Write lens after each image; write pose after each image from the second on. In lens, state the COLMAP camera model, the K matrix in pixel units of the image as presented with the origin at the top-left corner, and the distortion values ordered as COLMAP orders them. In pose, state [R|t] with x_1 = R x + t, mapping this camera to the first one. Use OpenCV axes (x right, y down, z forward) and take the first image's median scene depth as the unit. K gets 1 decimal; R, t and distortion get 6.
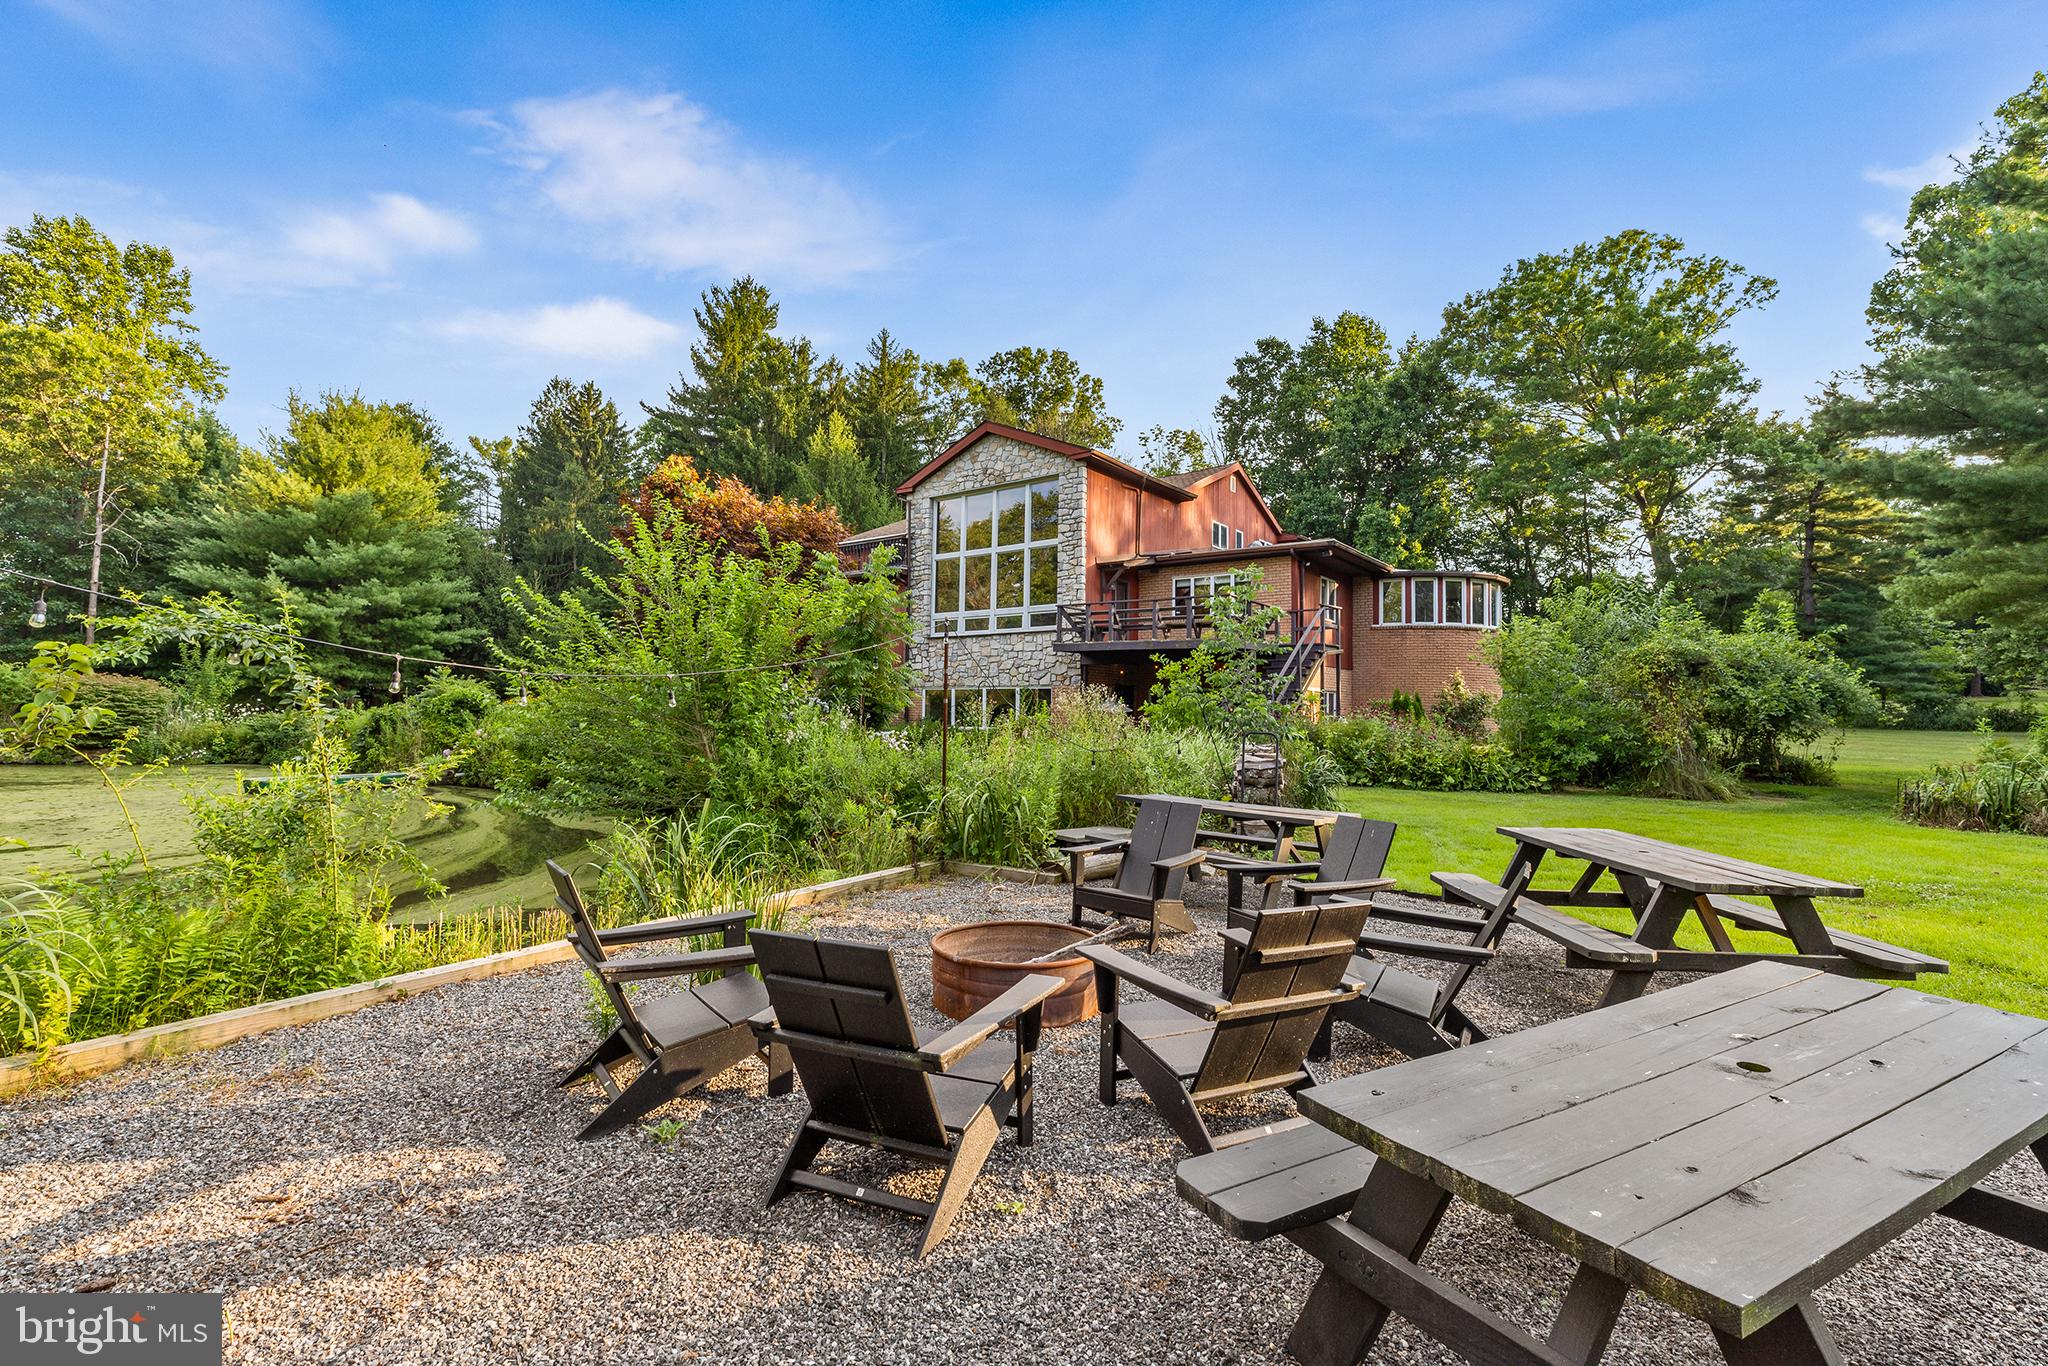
lens RADIAL K [[996.4, 0, 1024.0], [0, 996.4, 683.0], [0, 0, 1]] dist [0.002658, -0.000390]
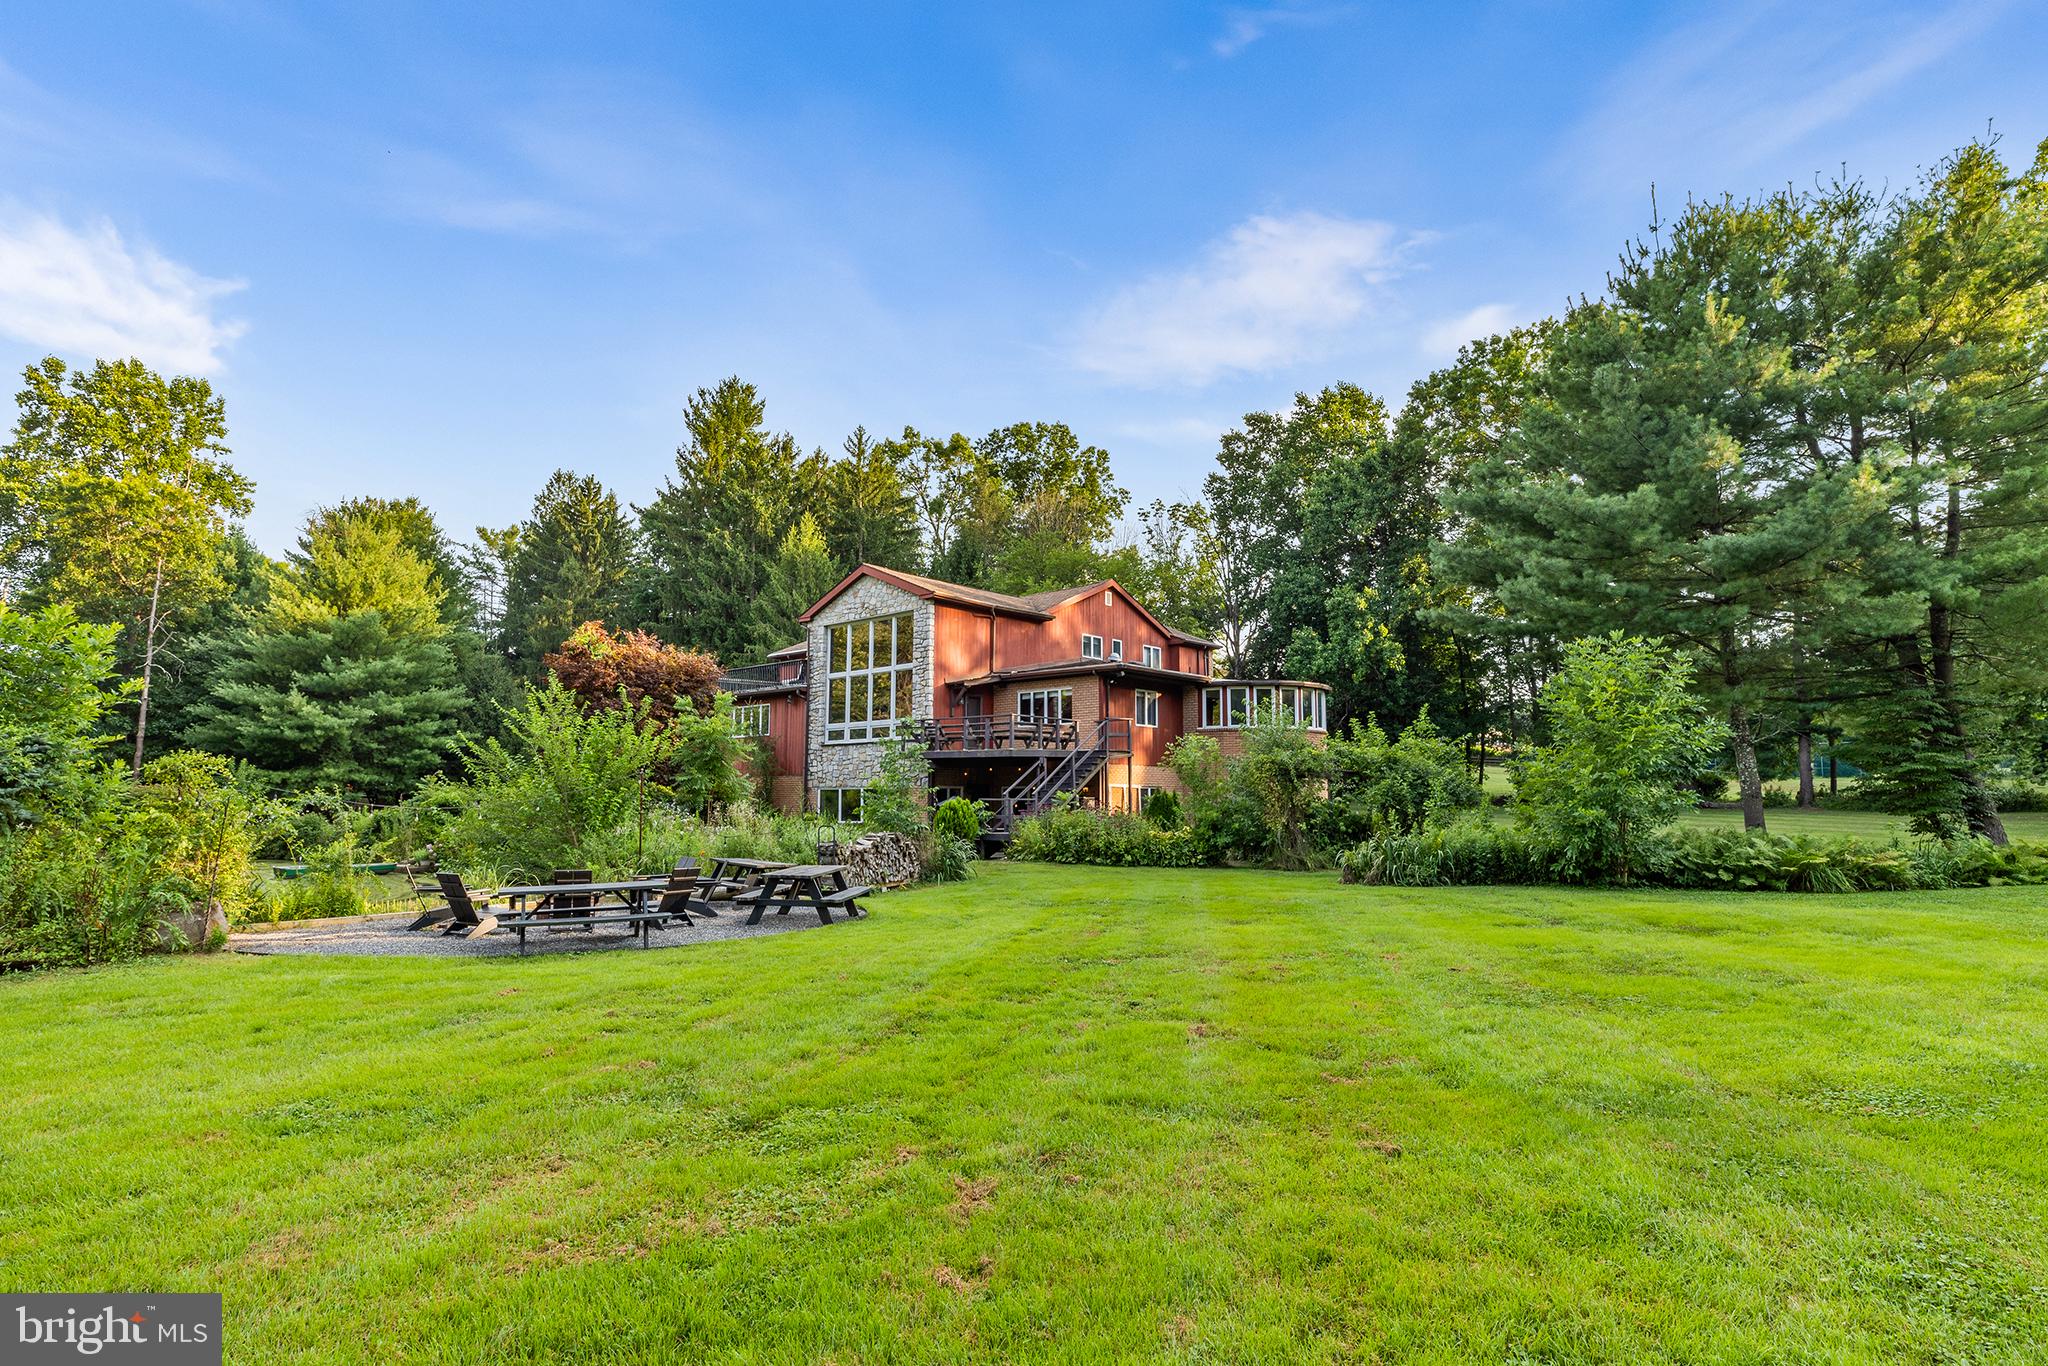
lens RADIAL K [[1231.5, 0, 1024.0], [0, 1231.5, 683.0], [0, 0, 1]] dist [-0.001805, 0.000127]
pose [[0.994938, -0.022421, -0.097960, 0.176338], [0.016060, 0.997740, -0.065247, -0.012388], [0.099202, 0.063343, 0.993049, -0.261094]]
